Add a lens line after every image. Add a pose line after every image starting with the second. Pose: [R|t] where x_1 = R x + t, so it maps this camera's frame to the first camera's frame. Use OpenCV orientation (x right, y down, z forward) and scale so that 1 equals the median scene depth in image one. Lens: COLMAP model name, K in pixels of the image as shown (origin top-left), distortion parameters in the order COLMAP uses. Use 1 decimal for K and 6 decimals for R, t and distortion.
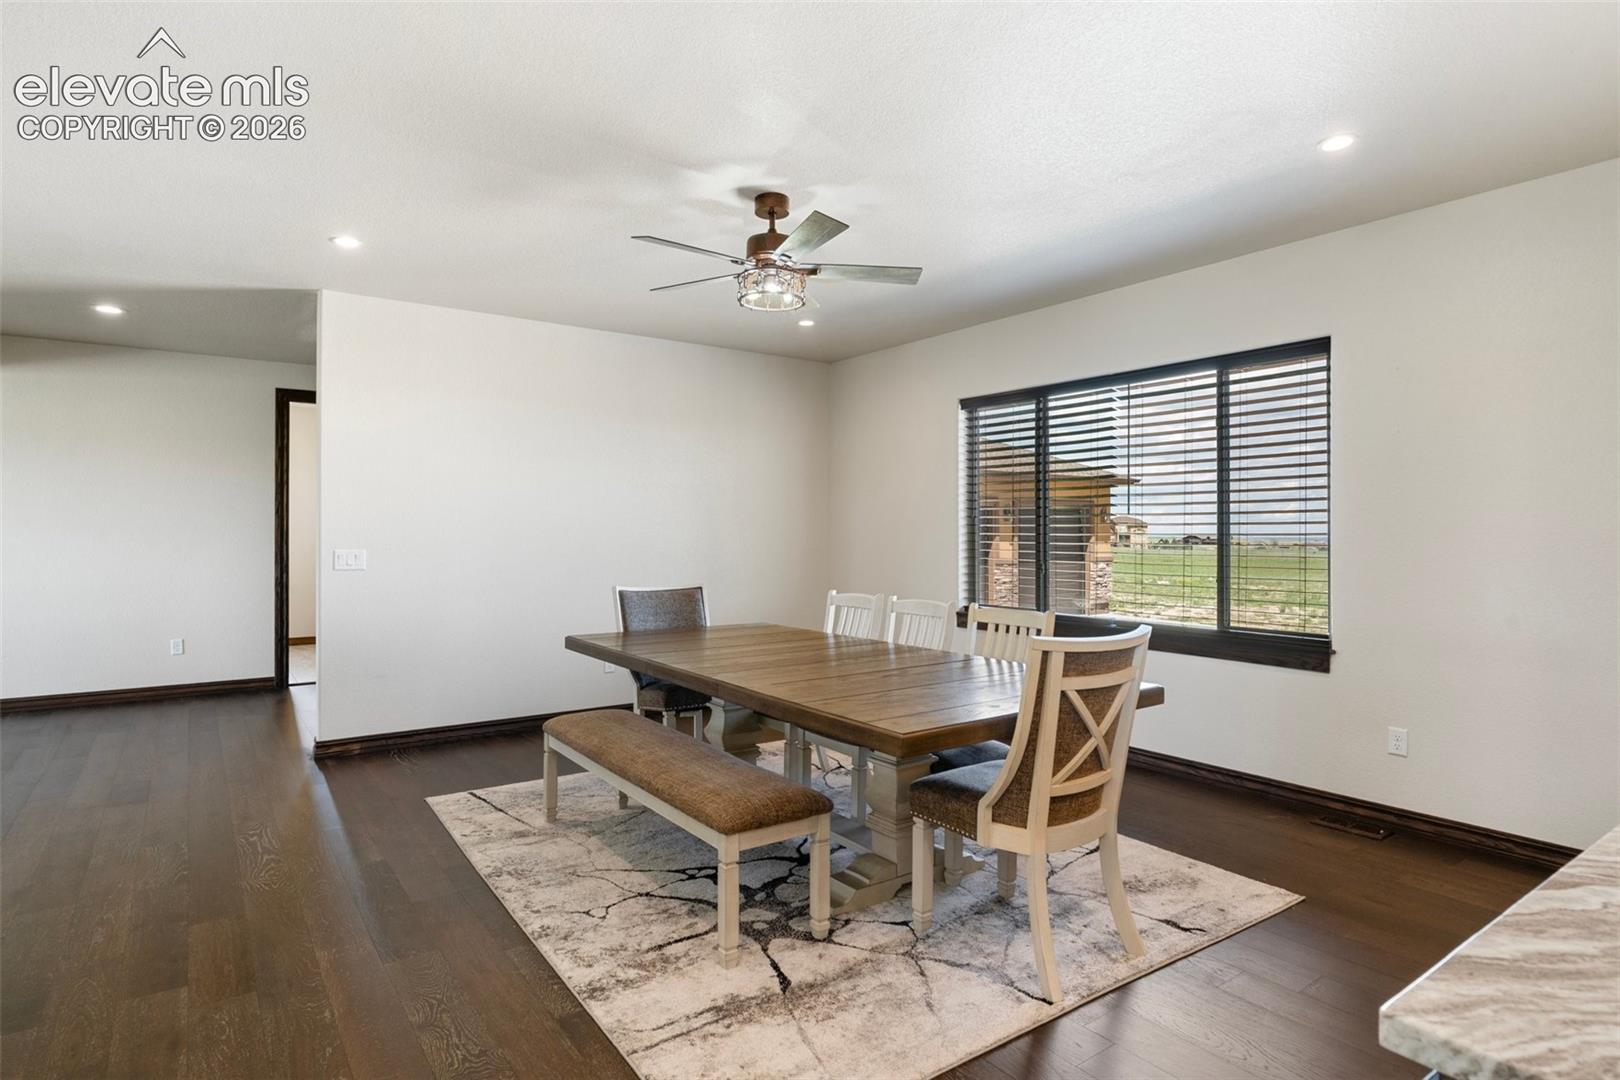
lens RADIAL K [[896.3, 0, 805.7], [0, 896.3, 531.2], [0, 0, 1]] dist [0.027007, 0.000245]
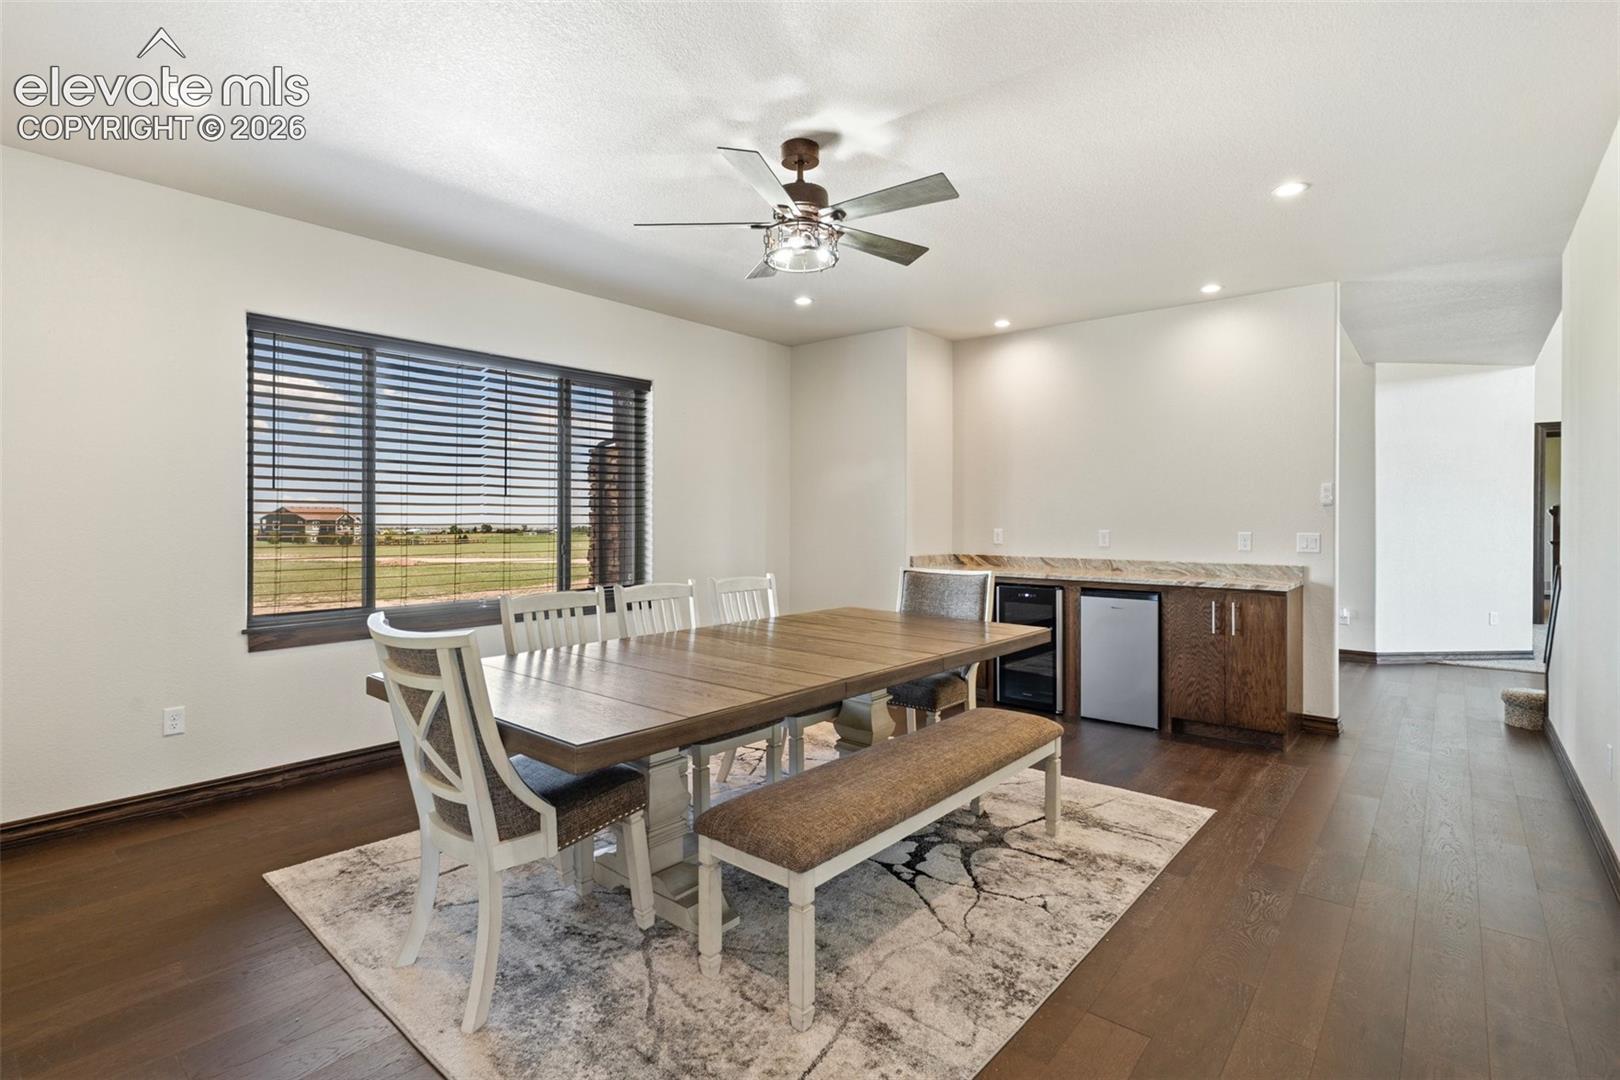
lens RADIAL K [[753.6, 0, 812.8], [0, 753.6, 534.8], [0, 0, 1]] dist [0.002410, 0.000549]
pose [[-0.265715, -0.004961, 0.964039, -0.911953], [0.002342, 0.999980, 0.005791, 0.021509], [-0.964049, 0.003797, -0.265699, 1.390250]]
